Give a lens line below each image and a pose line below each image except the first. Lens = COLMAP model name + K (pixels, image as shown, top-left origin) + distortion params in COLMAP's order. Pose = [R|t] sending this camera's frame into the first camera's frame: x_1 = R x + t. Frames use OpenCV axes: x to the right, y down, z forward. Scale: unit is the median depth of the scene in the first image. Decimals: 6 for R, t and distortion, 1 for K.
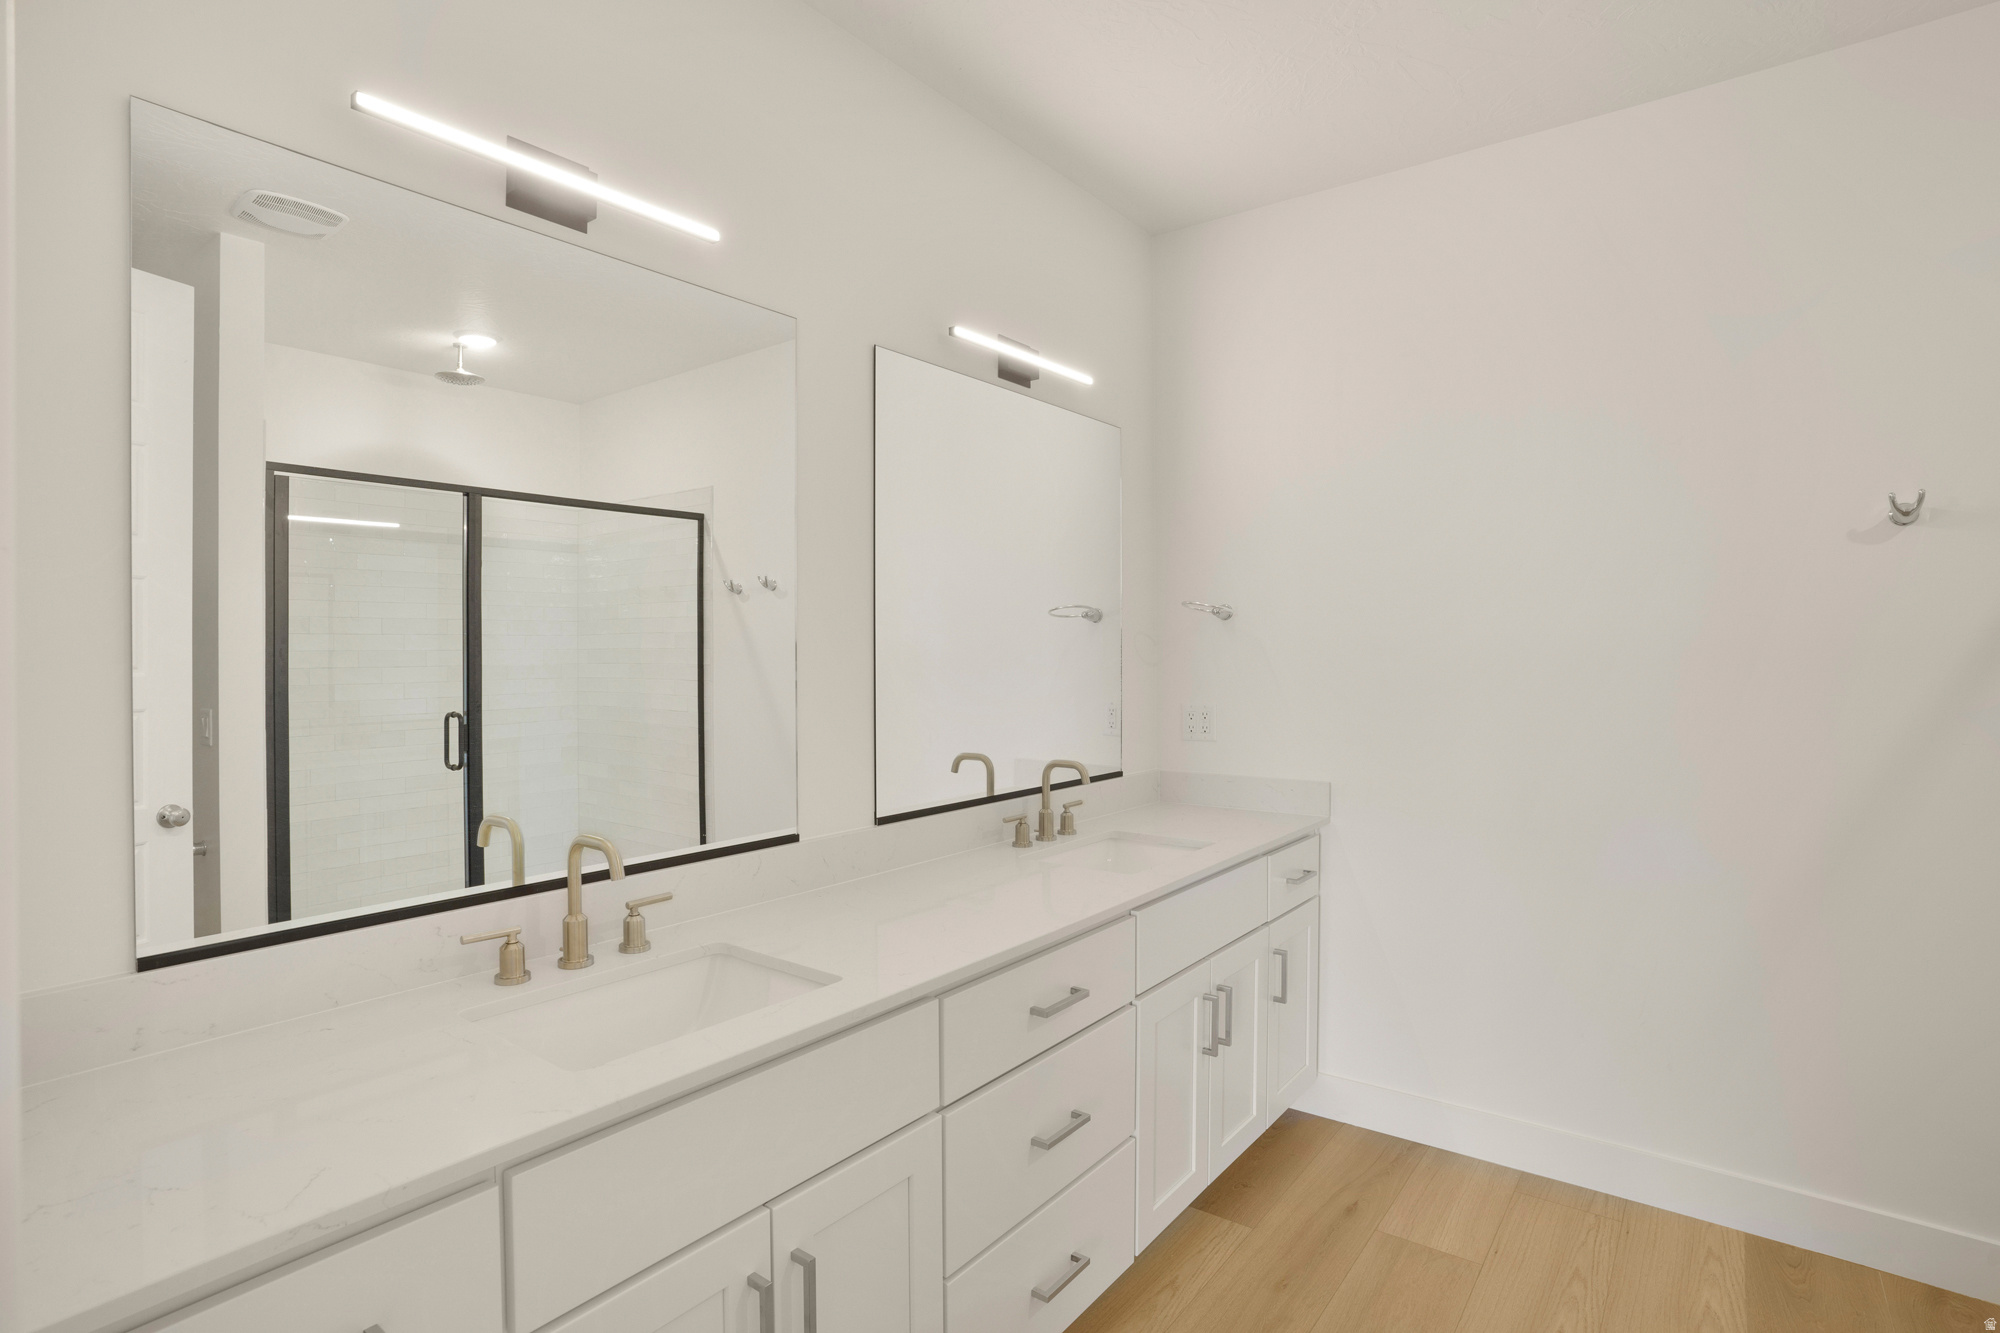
lens RADIAL K [[1000.1, 0, 993.8], [0, 1000.1, 662.7], [0, 0, 1]] dist [-0.028599, 0.000581]
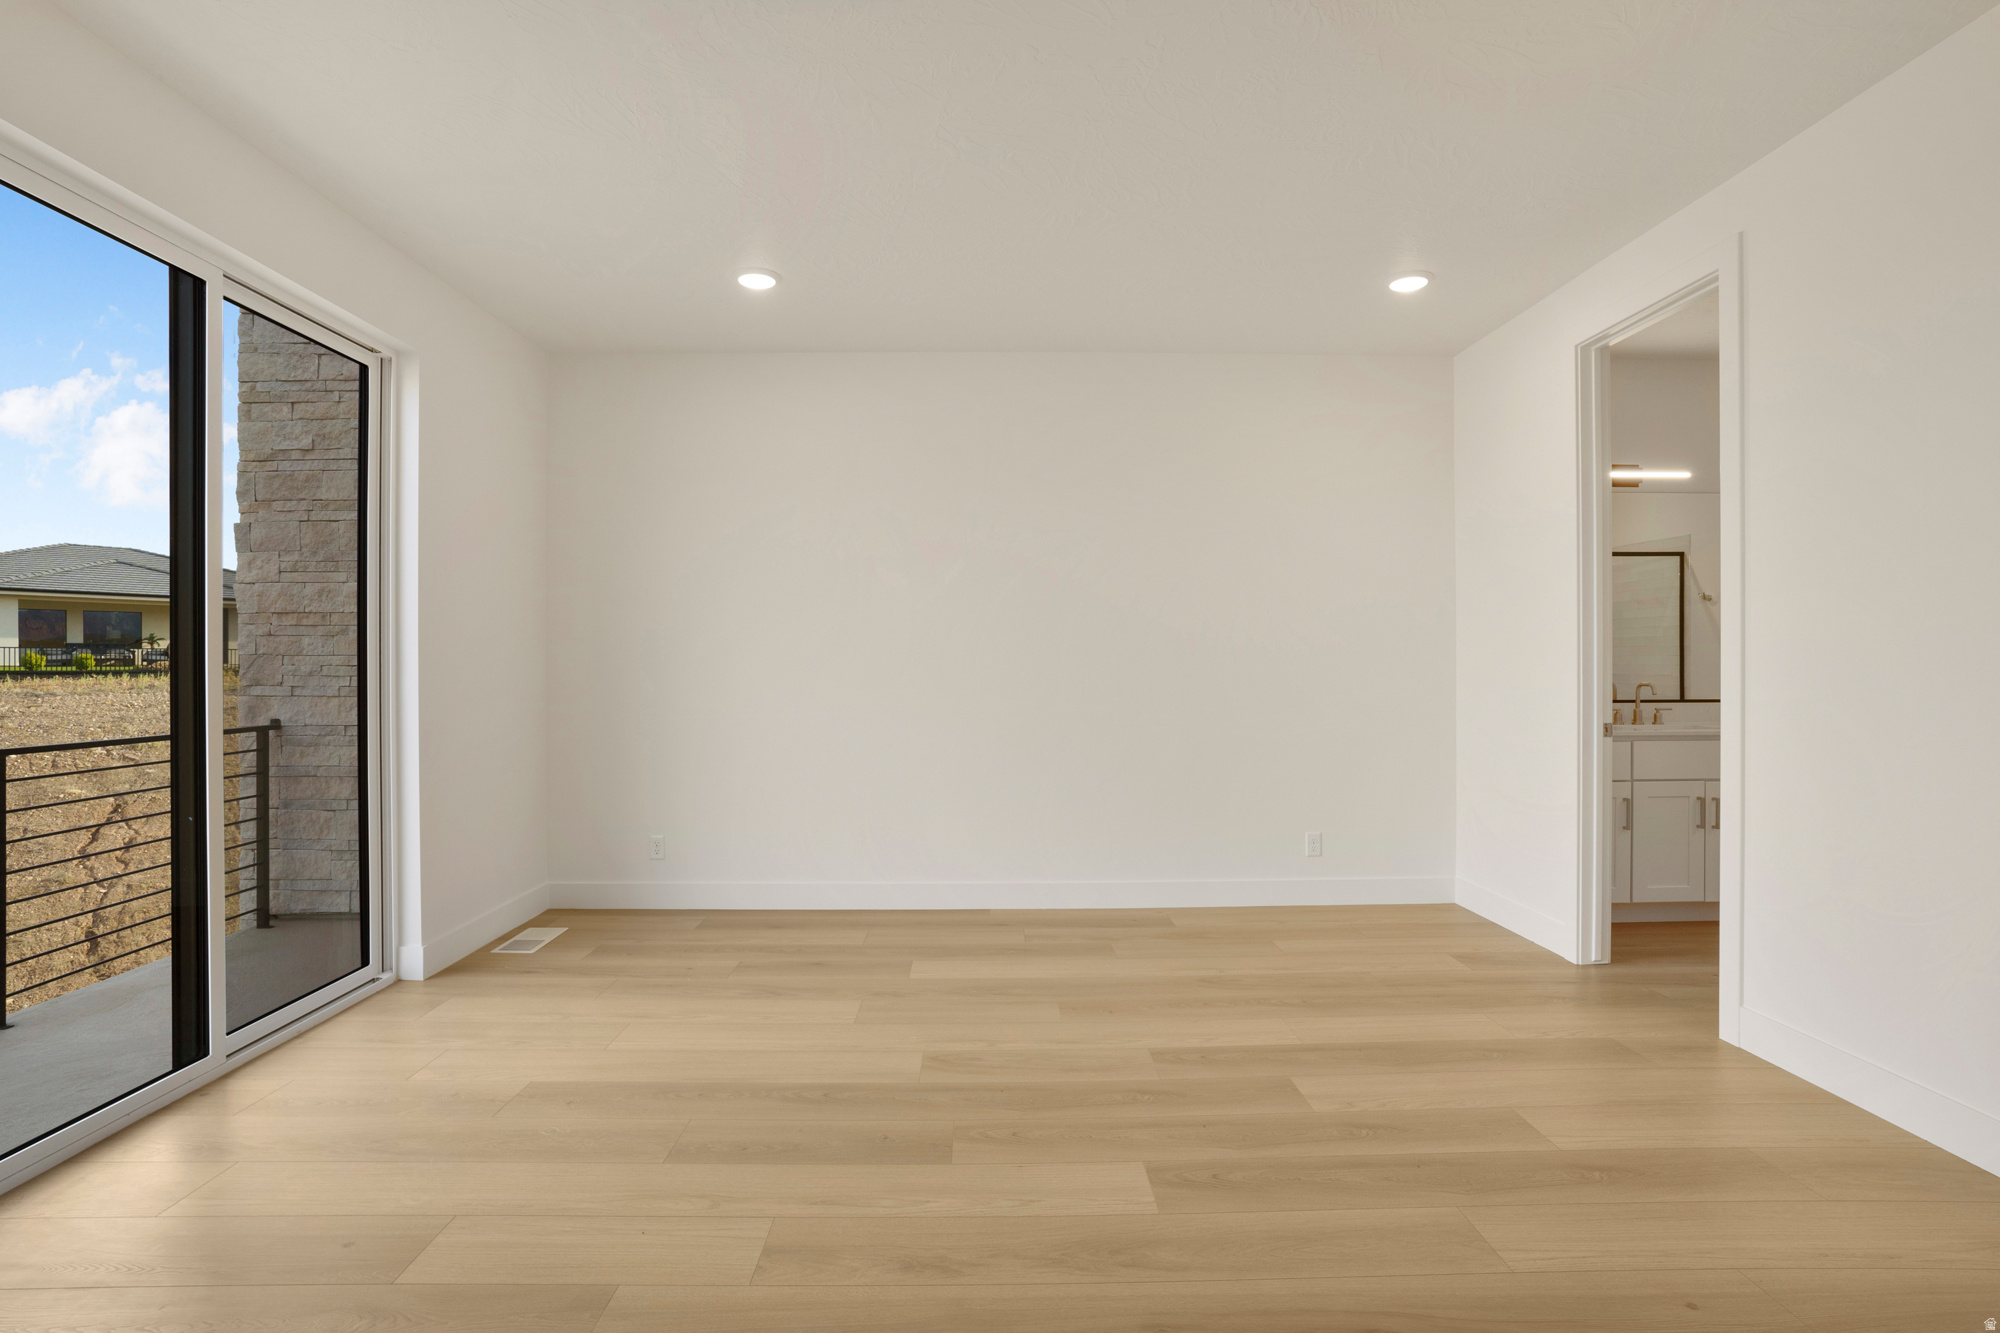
lens RADIAL K [[1000.1, 0, 991.9], [0, 1000.1, 657.5], [0, 0, 1]] dist [-0.028599, 0.000581]
pose [[0.625203, 0.000341, -0.780462, 0.258564], [-0.008259, 0.999947, -0.006179, 0.041261], [0.780419, 0.010309, 0.625172, -0.885617]]
